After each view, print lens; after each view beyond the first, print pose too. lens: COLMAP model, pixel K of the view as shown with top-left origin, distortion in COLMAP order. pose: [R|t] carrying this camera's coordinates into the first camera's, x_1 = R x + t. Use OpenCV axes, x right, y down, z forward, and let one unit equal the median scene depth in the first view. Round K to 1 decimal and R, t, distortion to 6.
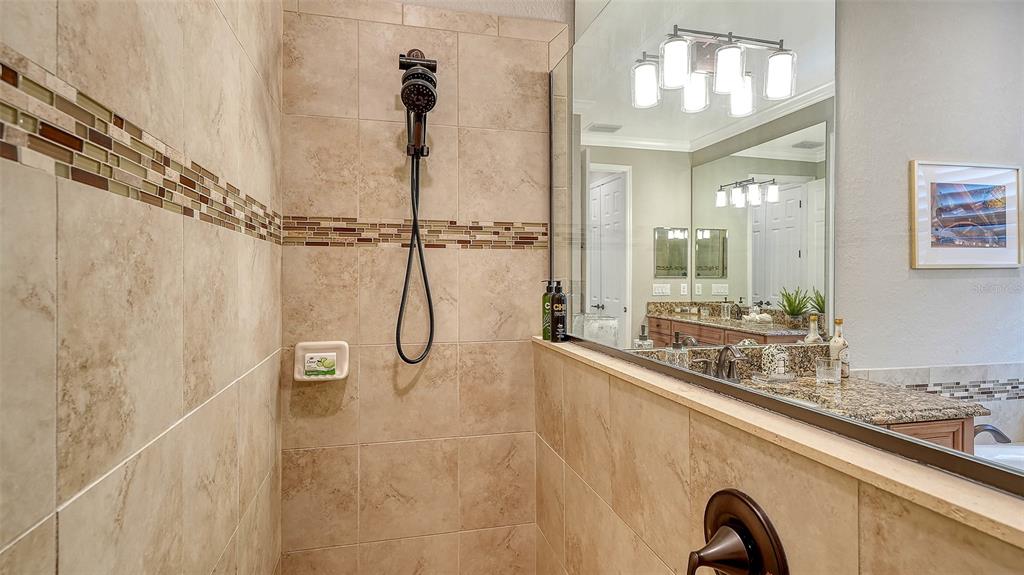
lens RADIAL K [[508.4, 0, 512.0], [0, 508.4, 287.5], [0, 0, 1]] dist [0.001573, 0.000558]
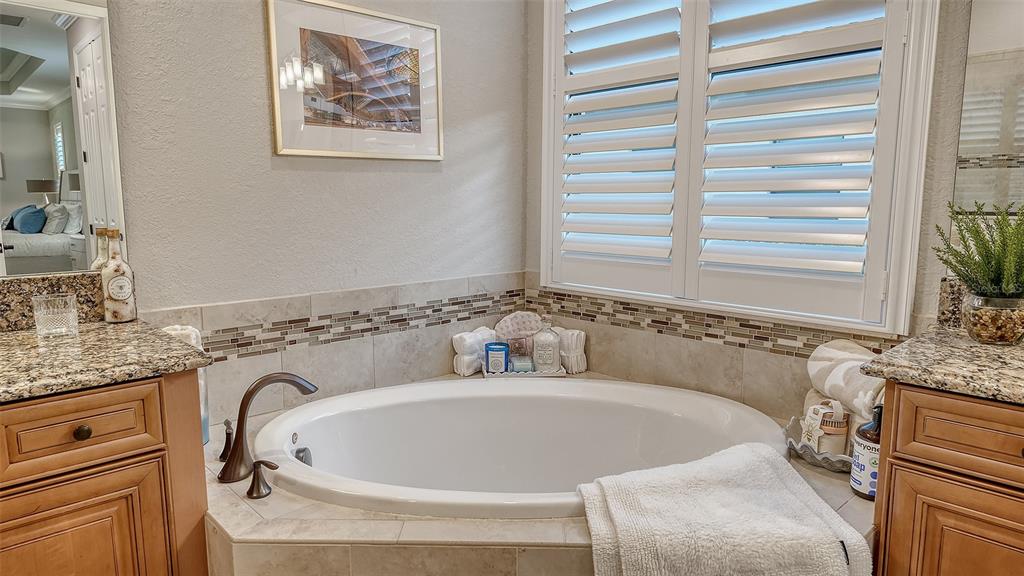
lens RADIAL K [[631.9, 0, 512.0], [0, 631.9, 288.0], [0, 0, 1]] dist [0.006496, 0.000440]
pose [[0.863745, -0.072004, 0.498758, 0.622286], [0.011782, 0.992354, 0.122858, 0.040607], [-0.503791, -0.100242, 0.857990, 0.086664]]
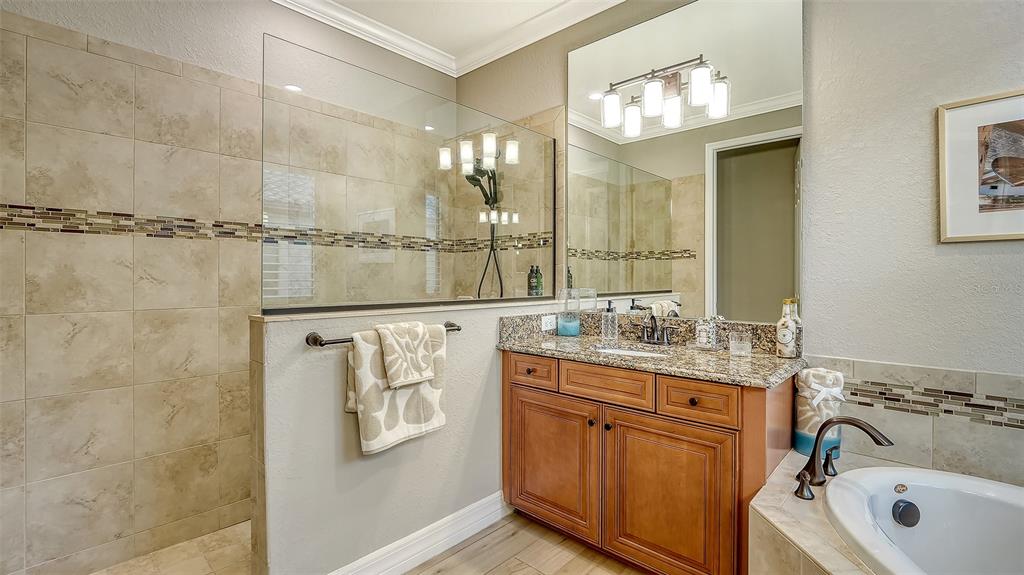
lens RADIAL K [[449.7, 0, 512.0], [0, 449.7, 287.5], [0, 0, 1]] dist [-0.022271, 0.000047]
pose [[0.556960, 0.014843, -0.830407, 0.983291], [-0.016679, 0.999839, 0.006684, 0.038921], [0.830372, 0.010128, 0.557117, 0.068609]]
